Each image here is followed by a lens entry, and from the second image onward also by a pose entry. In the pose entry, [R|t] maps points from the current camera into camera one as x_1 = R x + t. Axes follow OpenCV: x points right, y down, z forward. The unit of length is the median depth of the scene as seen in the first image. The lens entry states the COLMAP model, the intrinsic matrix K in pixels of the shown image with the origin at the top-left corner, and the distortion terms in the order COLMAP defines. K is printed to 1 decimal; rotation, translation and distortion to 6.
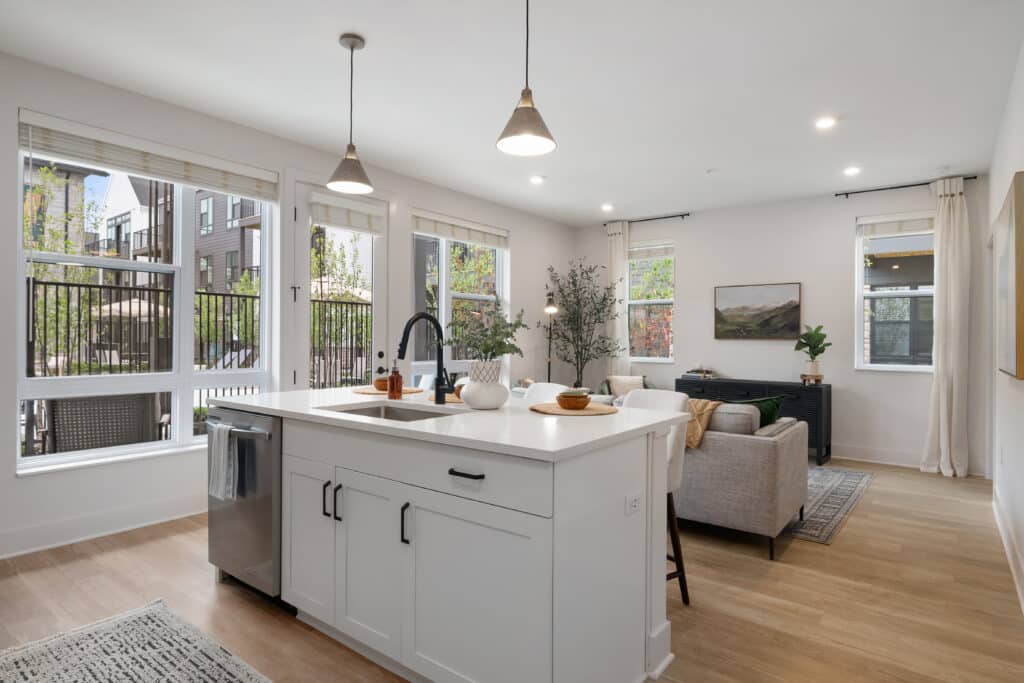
lens RADIAL K [[560.1, 0, 522.3], [0, 560.1, 333.6], [0, 0, 1]] dist [-0.000073, 0.001096]
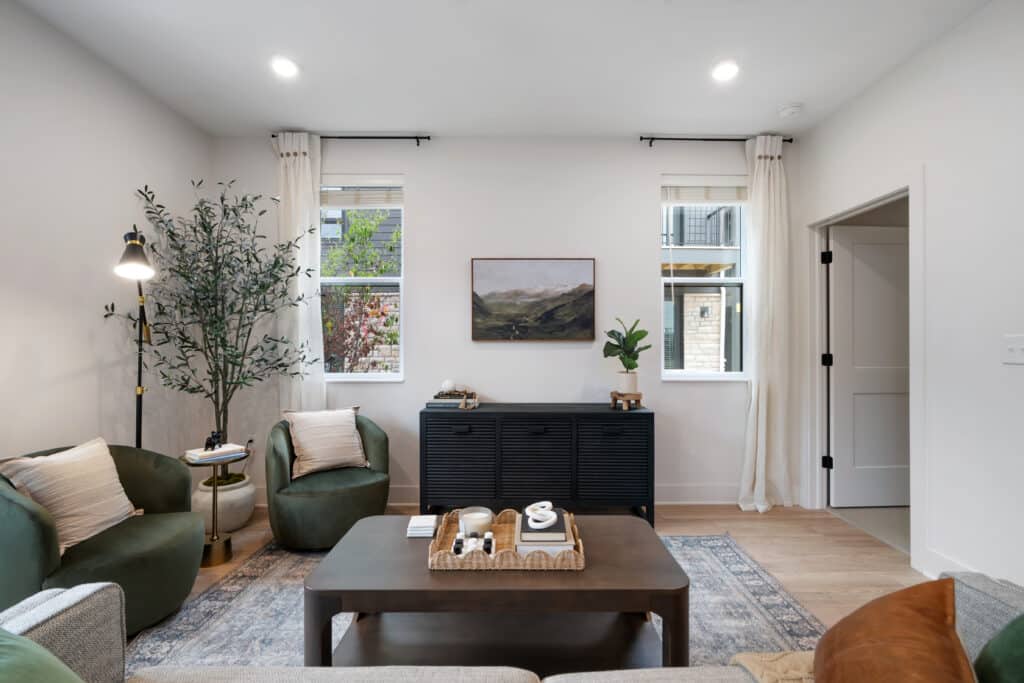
lens RADIAL K [[467.6, 0, 521.1], [0, 467.6, 341.0], [0, 0, 1]] dist [-0.004759, 0.001044]
pose [[0.784560, -0.006182, 0.620022, 0.059625], [0.002756, 0.999975, 0.006483, 0.006421], [-0.620047, -0.003377, 0.784557, 0.552469]]
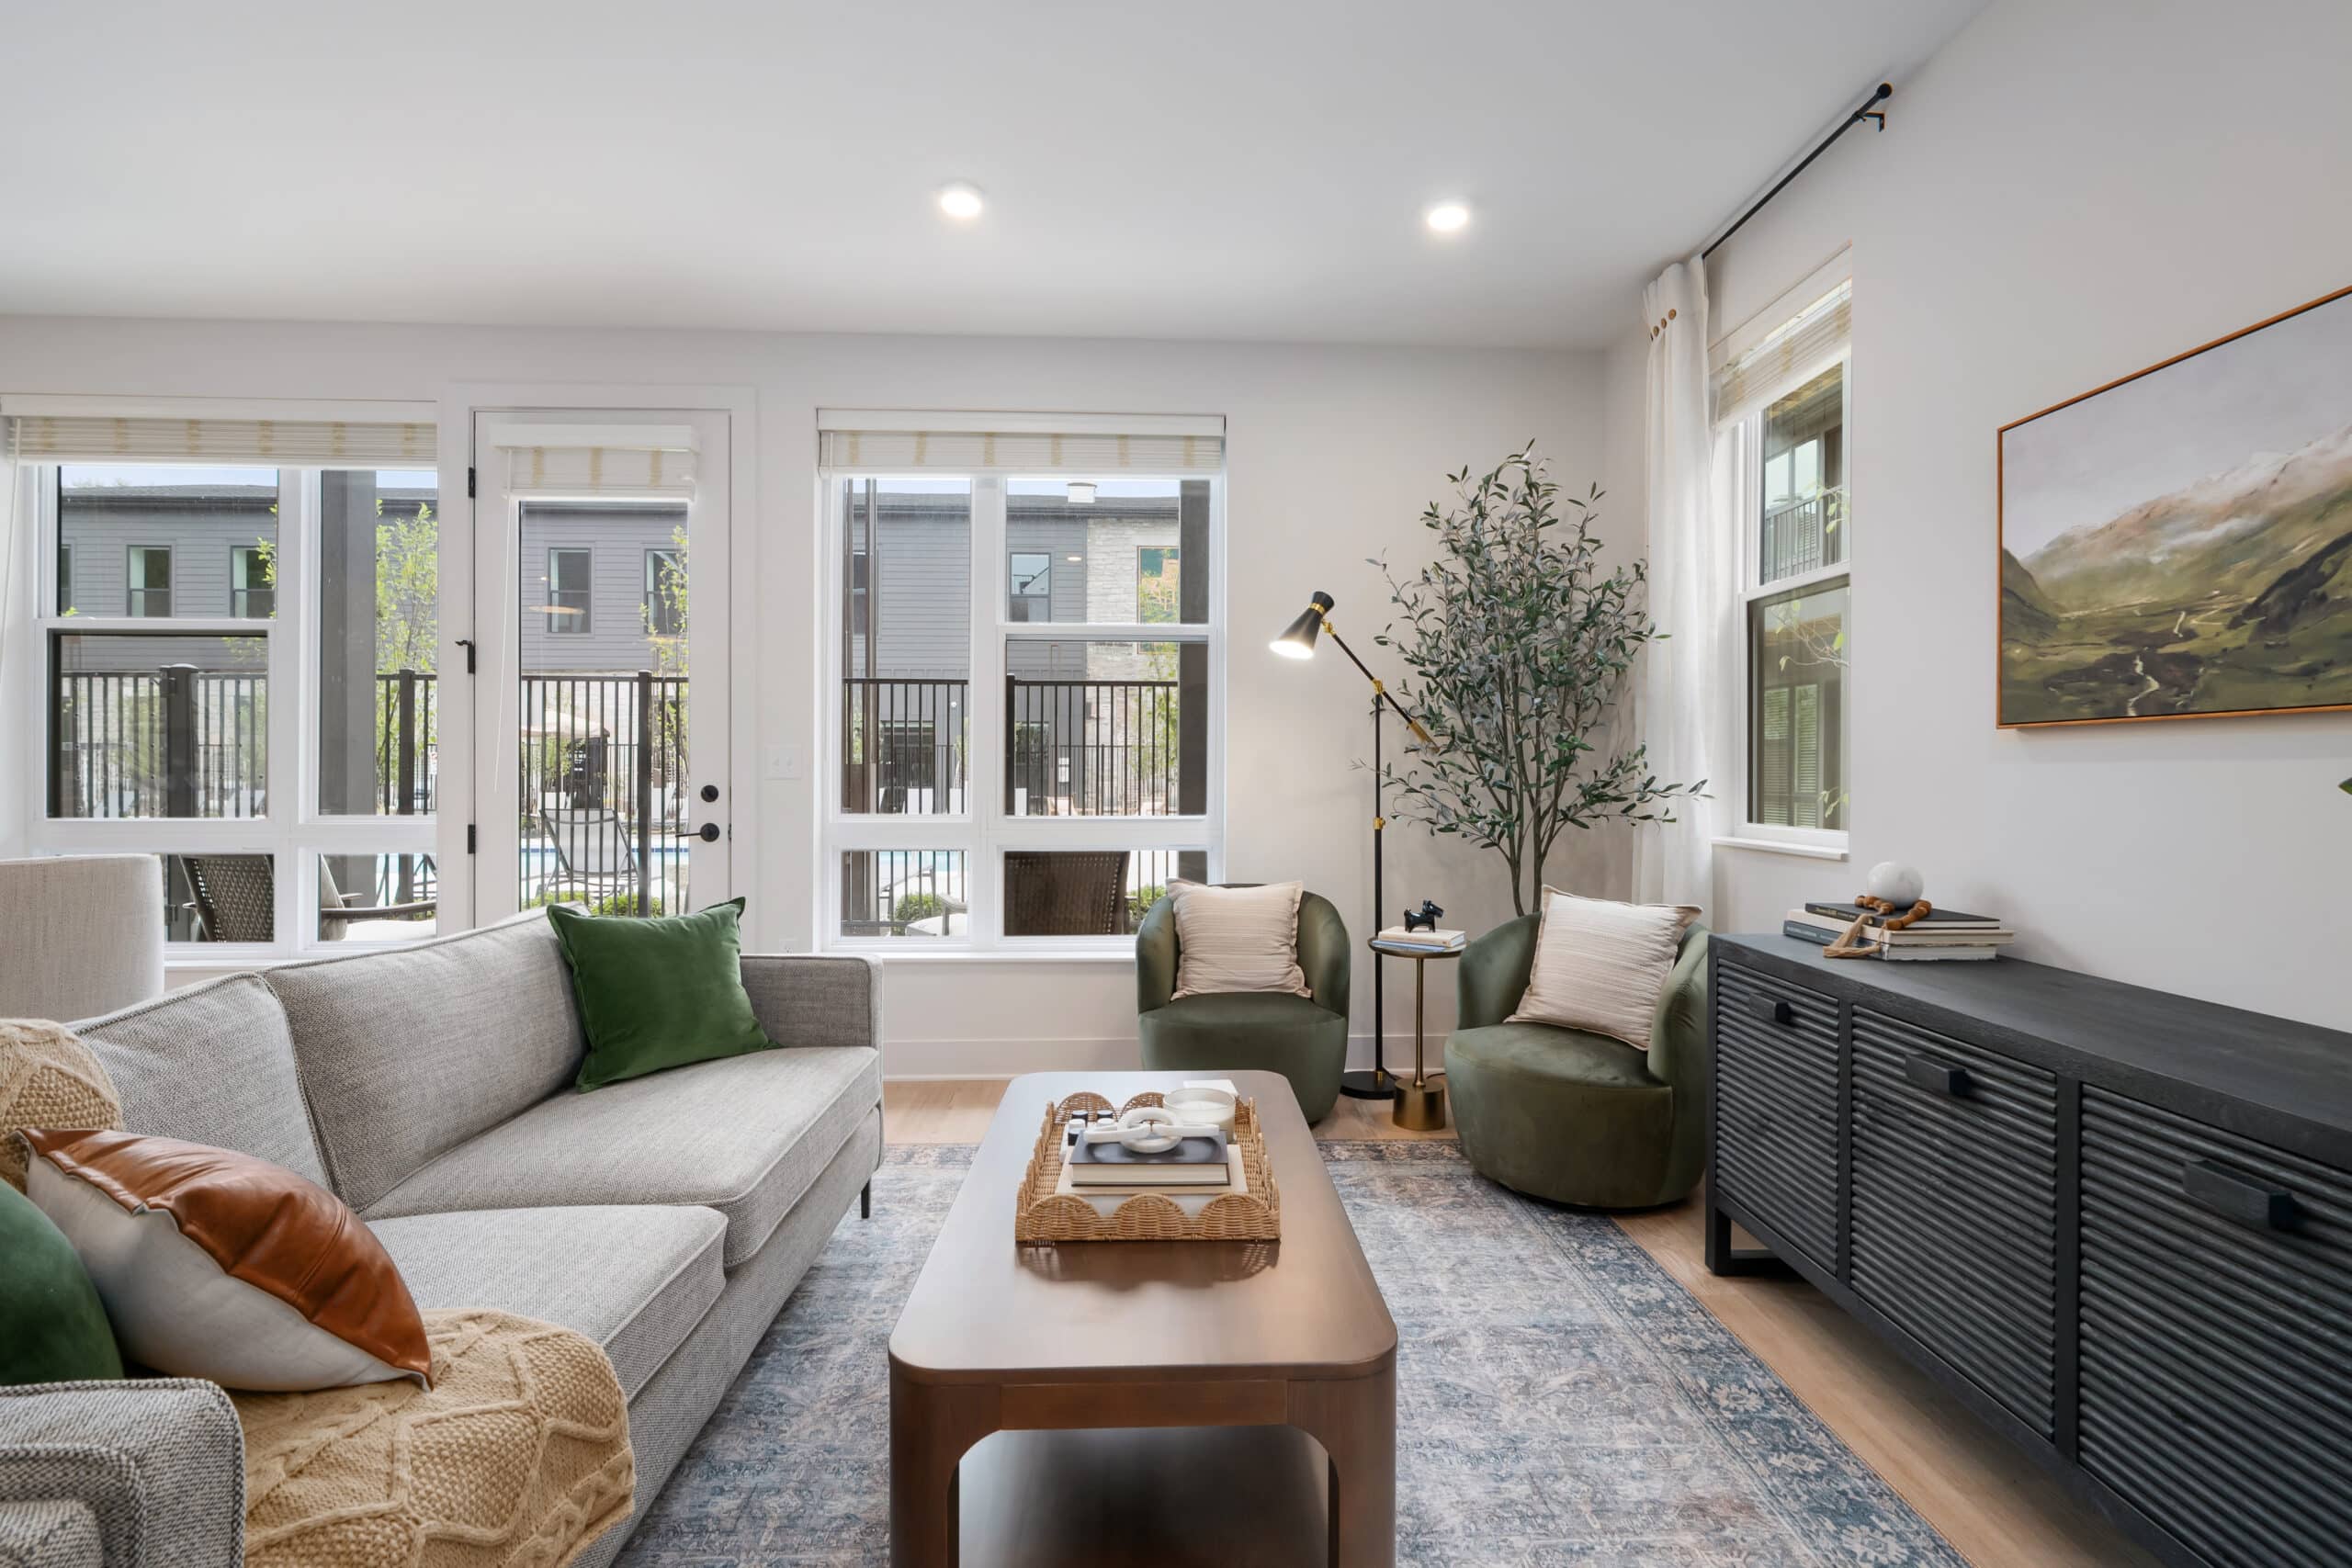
lens RADIAL K [[1073.9, 0, 1192.5], [0, 1073.9, 771.6], [0, 0, 1]] dist [-0.004759, 0.001044]
pose [[0.645316, -0.008492, -0.763869, 0.436534], [0.009238, 0.999952, -0.003313, 0.021362], [0.763860, -0.004919, 0.645363, 0.595788]]
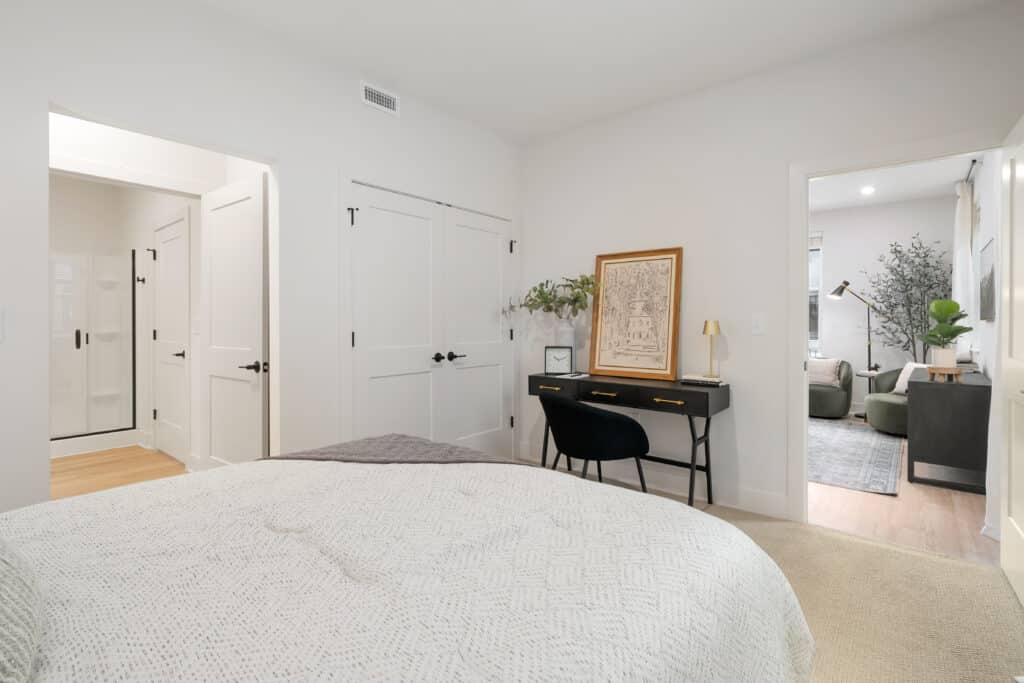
lens RADIAL K [[467.6, 0, 522.6], [0, 467.6, 324.2], [0, 0, 1]] dist [-0.004759, 0.001044]
pose [[-0.037371, -0.008011, -0.999269, 0.989527], [0.004963, 0.999954, -0.008202, 0.015931], [0.999289, -0.005266, -0.037329, 0.410829]]
